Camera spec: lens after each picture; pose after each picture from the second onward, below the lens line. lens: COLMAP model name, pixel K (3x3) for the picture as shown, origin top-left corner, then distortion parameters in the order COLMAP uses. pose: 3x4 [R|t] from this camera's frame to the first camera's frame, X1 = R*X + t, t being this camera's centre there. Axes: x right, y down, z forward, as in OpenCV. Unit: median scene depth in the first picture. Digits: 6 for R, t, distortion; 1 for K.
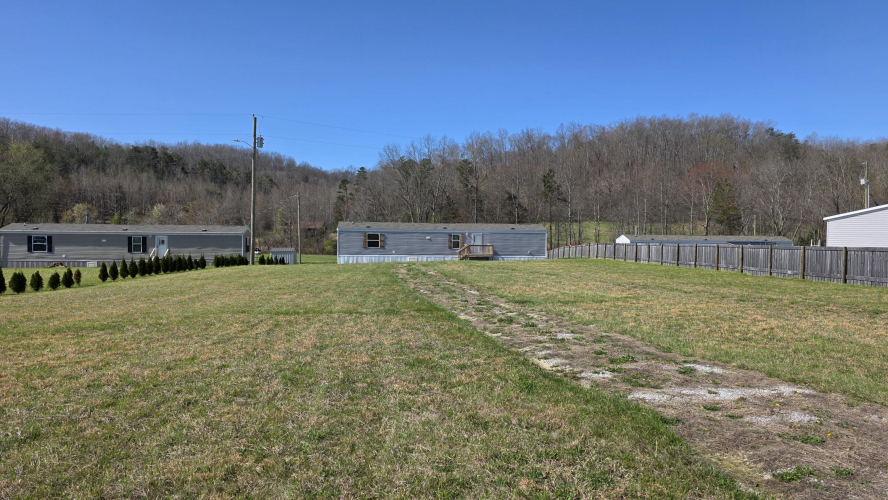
lens RADIAL K [[564.1, 0, 444.0], [0, 564.1, 250.0], [0, 0, 1]] dist [0.001382, -0.002077]
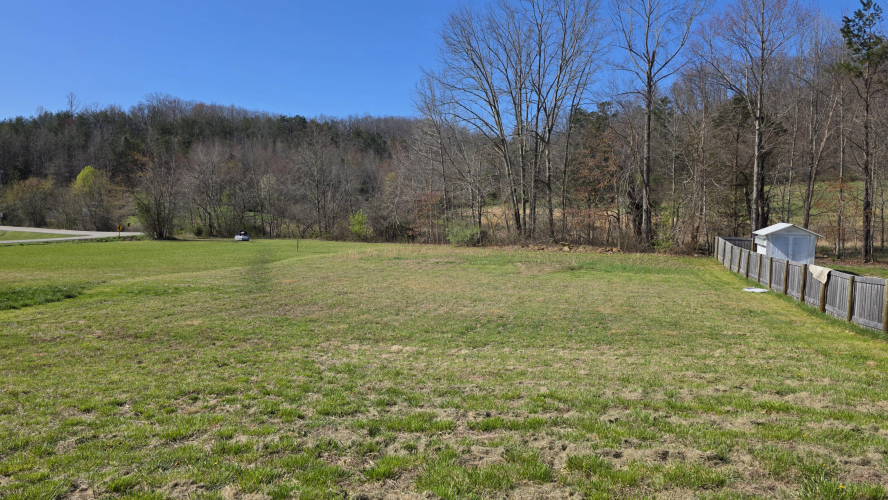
lens RADIAL K [[564.1, 0, 444.0], [0, 564.1, 250.0], [0, 0, 1]] dist [0.001382, -0.002077]
pose [[0.938483, 0.007163, -0.345252, 0.130829], [0.007958, 0.999071, 0.042361, -0.011772], [0.345235, -0.042503, 0.937553, 1.188746]]
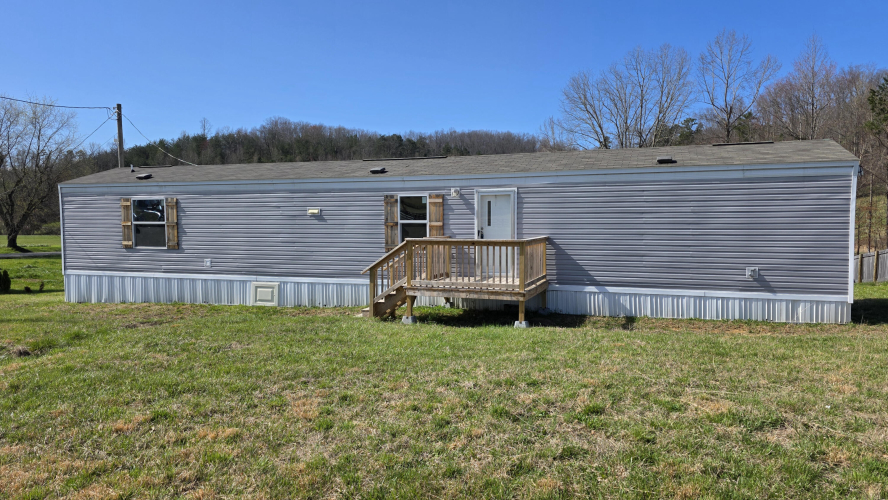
lens RADIAL K [[564.1, 0, 444.0], [0, 564.1, 250.0], [0, 0, 1]] dist [0.001382, -0.002077]
pose [[0.886918, 0.010701, -0.461802, 0.148322], [0.000756, 0.999697, 0.024617, -0.009732], [0.461925, -0.022182, 0.886641, 0.788222]]
